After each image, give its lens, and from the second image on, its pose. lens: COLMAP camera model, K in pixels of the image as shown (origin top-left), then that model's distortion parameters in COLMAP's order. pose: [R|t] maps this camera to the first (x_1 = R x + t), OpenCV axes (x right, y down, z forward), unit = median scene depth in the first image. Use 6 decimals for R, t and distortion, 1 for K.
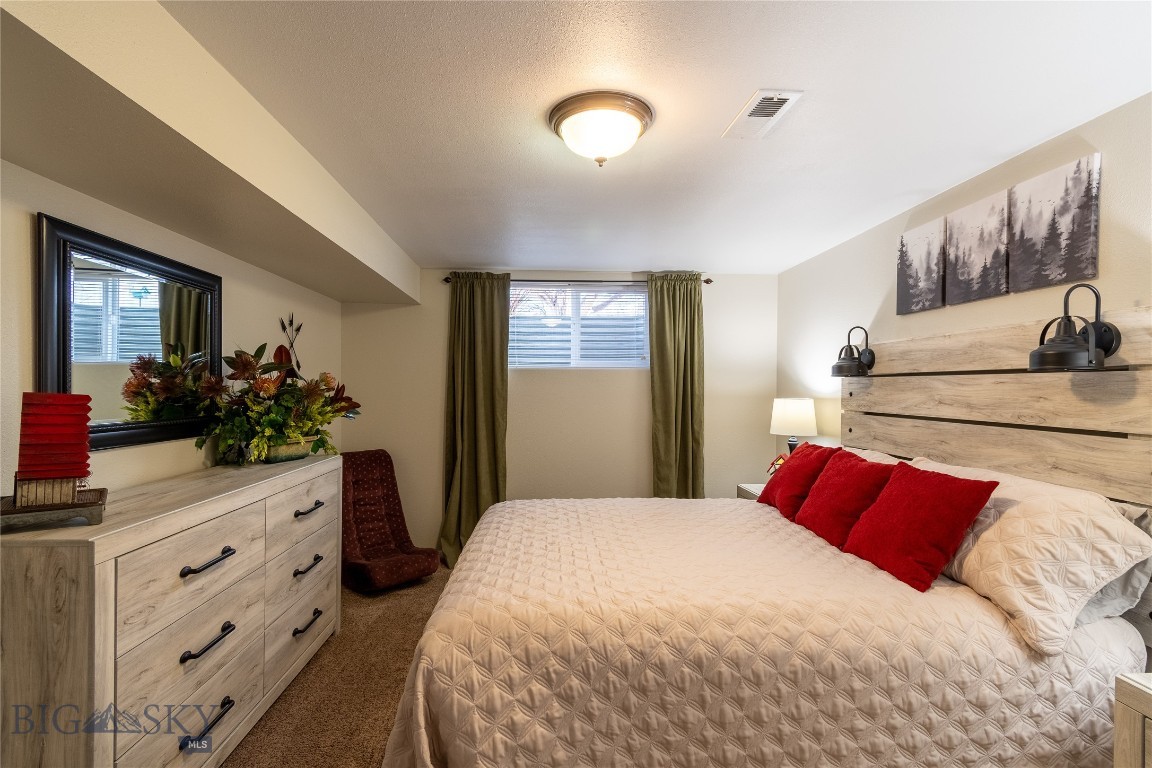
lens RADIAL K [[517.1, 0, 572.9], [0, 517.1, 389.6], [0, 0, 1]] dist [0.001774, -0.000535]
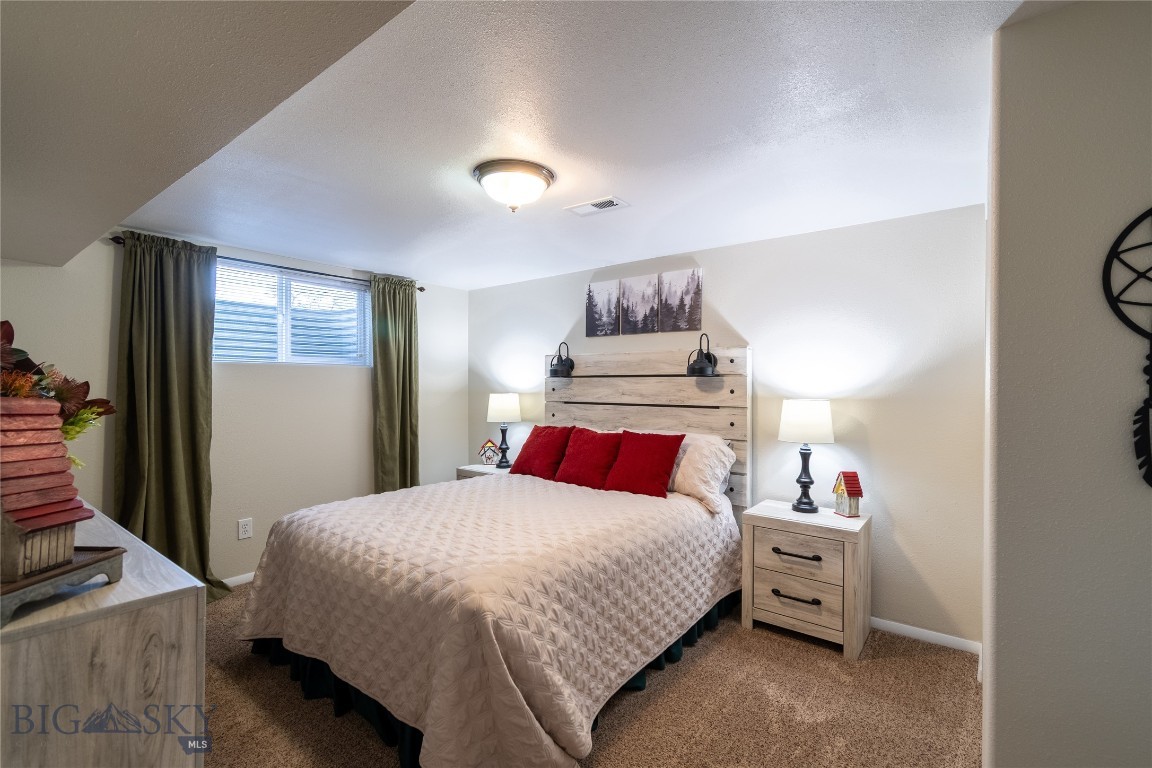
lens RADIAL K [[517.1, 0, 579.5], [0, 517.1, 380.9], [0, 0, 1]] dist [0.001774, -0.000535]
pose [[0.655265, 0.003304, 0.755392, -0.682962], [0.004953, 0.999950, -0.008670, -0.003034], [-0.755383, 0.009422, 0.655216, 0.036736]]
